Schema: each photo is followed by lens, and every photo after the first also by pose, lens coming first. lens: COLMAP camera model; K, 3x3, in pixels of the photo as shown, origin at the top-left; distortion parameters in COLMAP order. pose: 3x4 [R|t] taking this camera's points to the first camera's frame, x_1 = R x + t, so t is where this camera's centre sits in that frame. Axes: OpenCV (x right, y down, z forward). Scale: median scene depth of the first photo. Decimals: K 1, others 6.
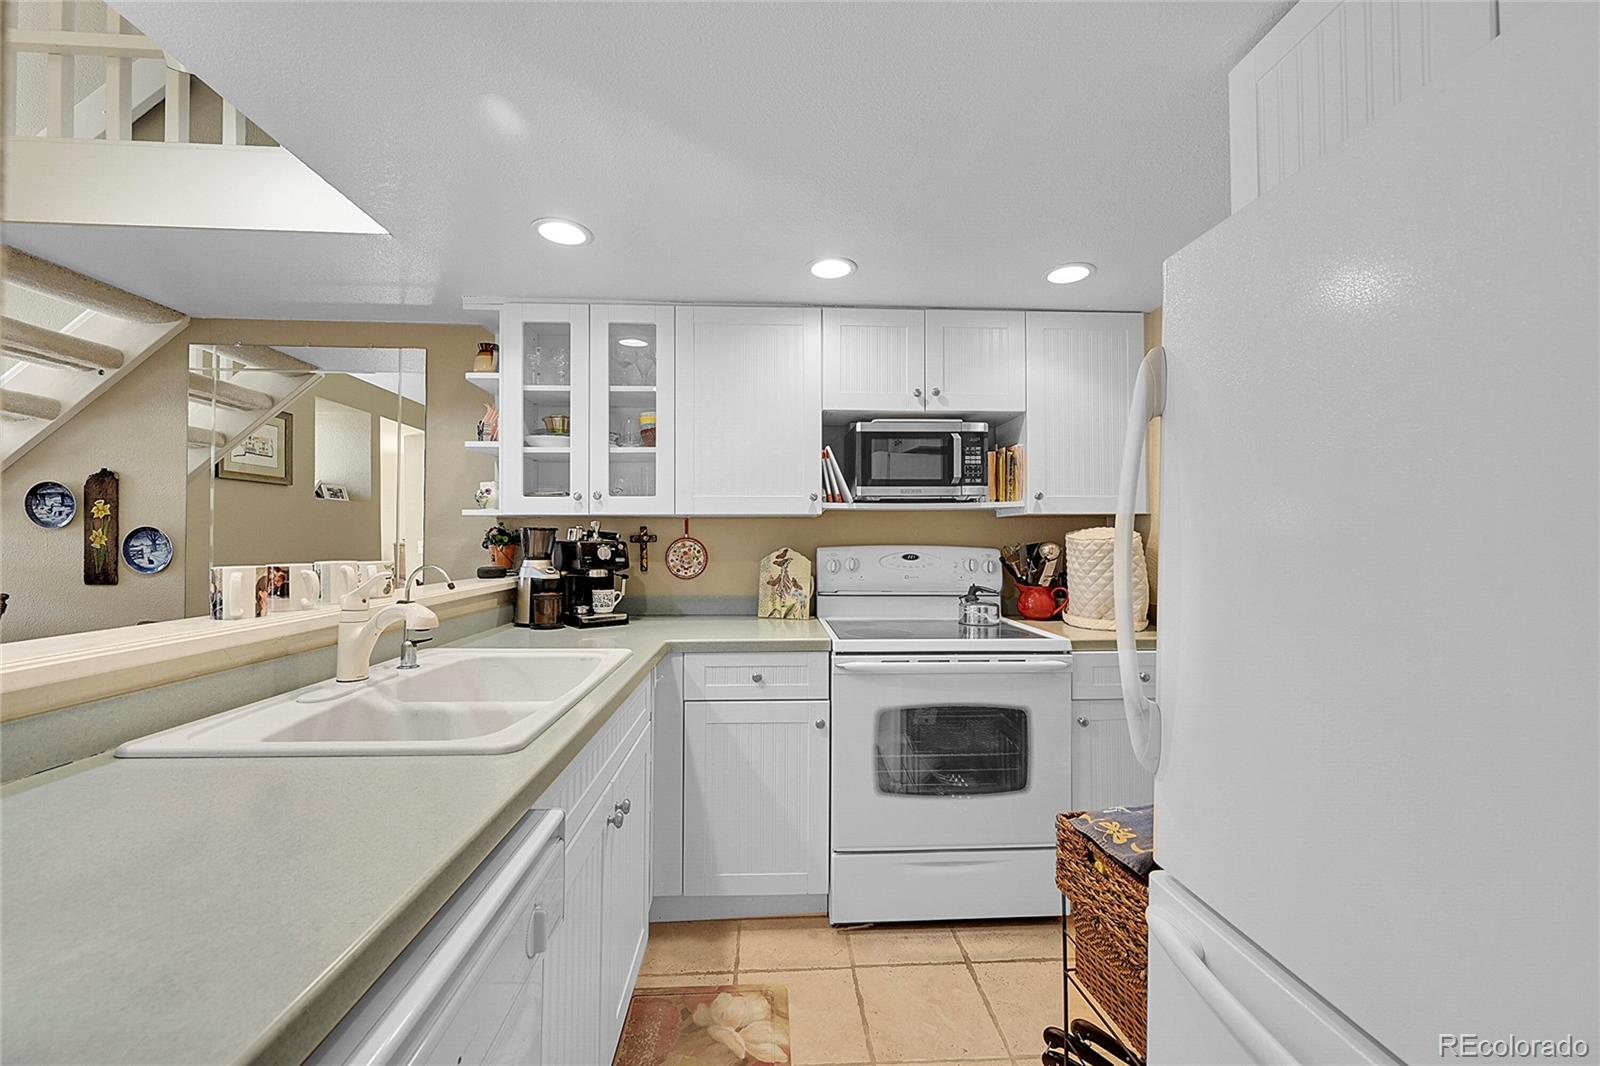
lens RADIAL K [[629.8, 0, 798.7], [0, 629.8, 526.6], [0, 0, 1]] dist [-0.002998, -0.000005]
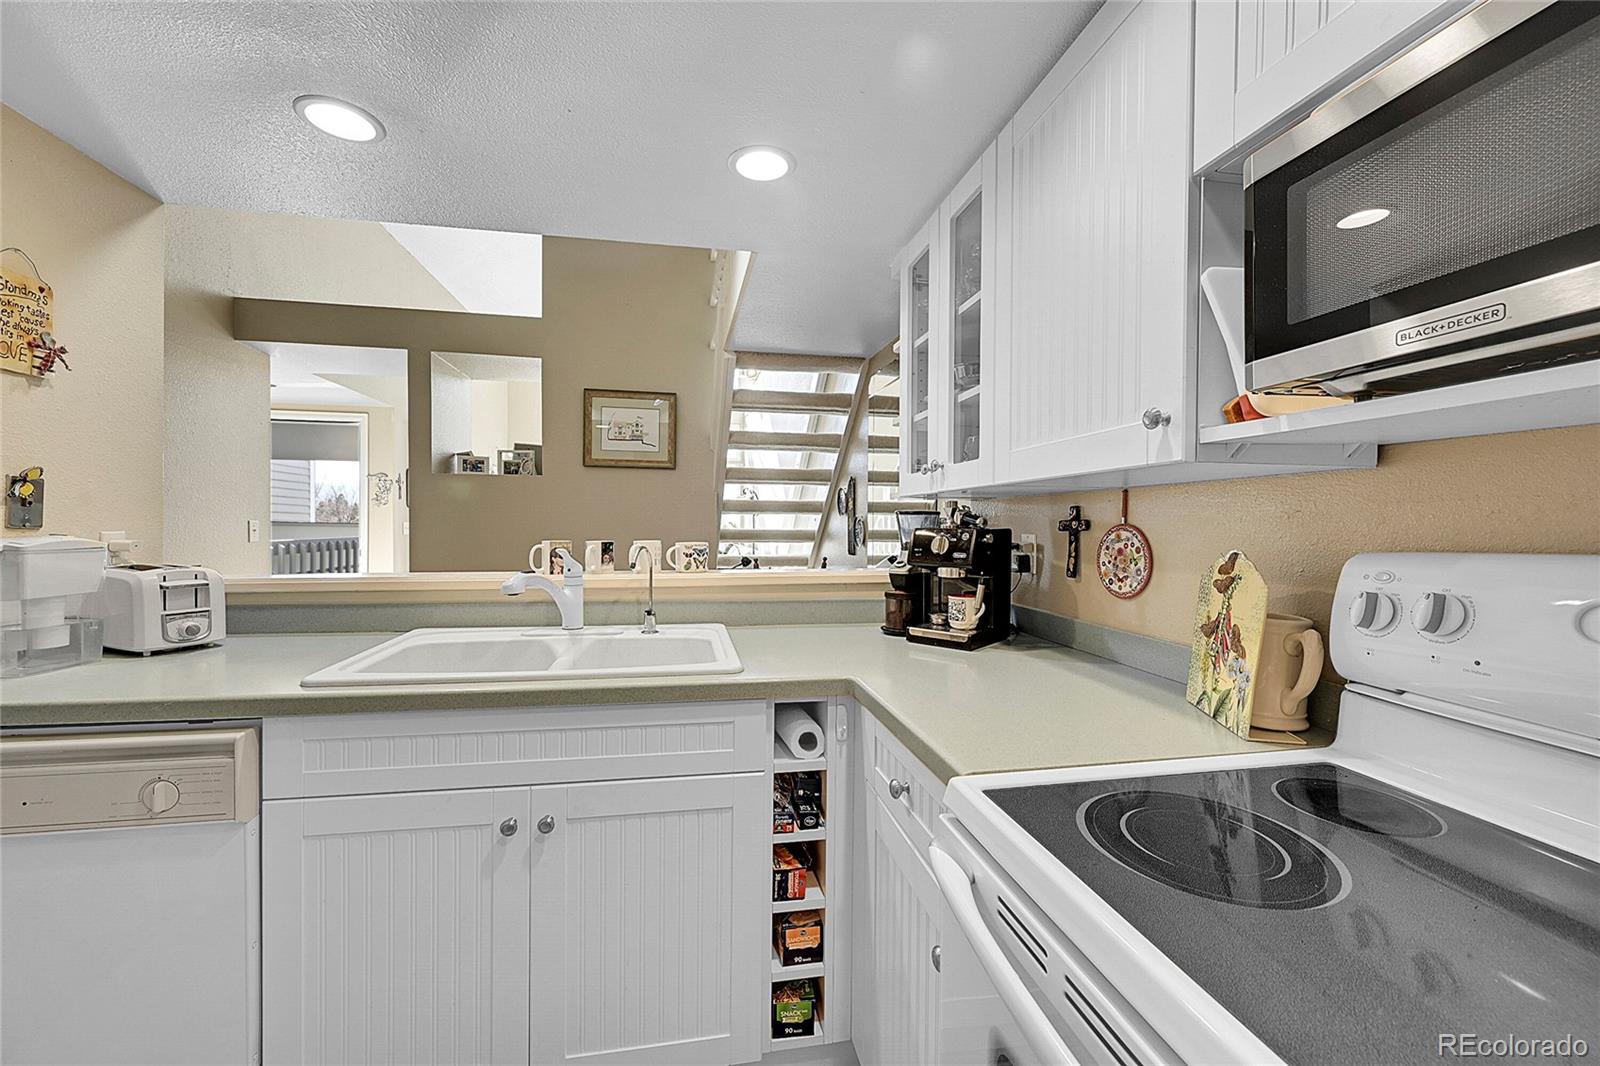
lens RADIAL K [[629.8, 0, 796.2], [0, 629.8, 530.2], [0, 0, 1]] dist [-0.002998, -0.000005]
pose [[0.130785, 0.011565, -0.991343, 0.344635], [0.013001, 0.999826, 0.013379, 0.012328], [0.991326, -0.014638, 0.130611, 0.667344]]
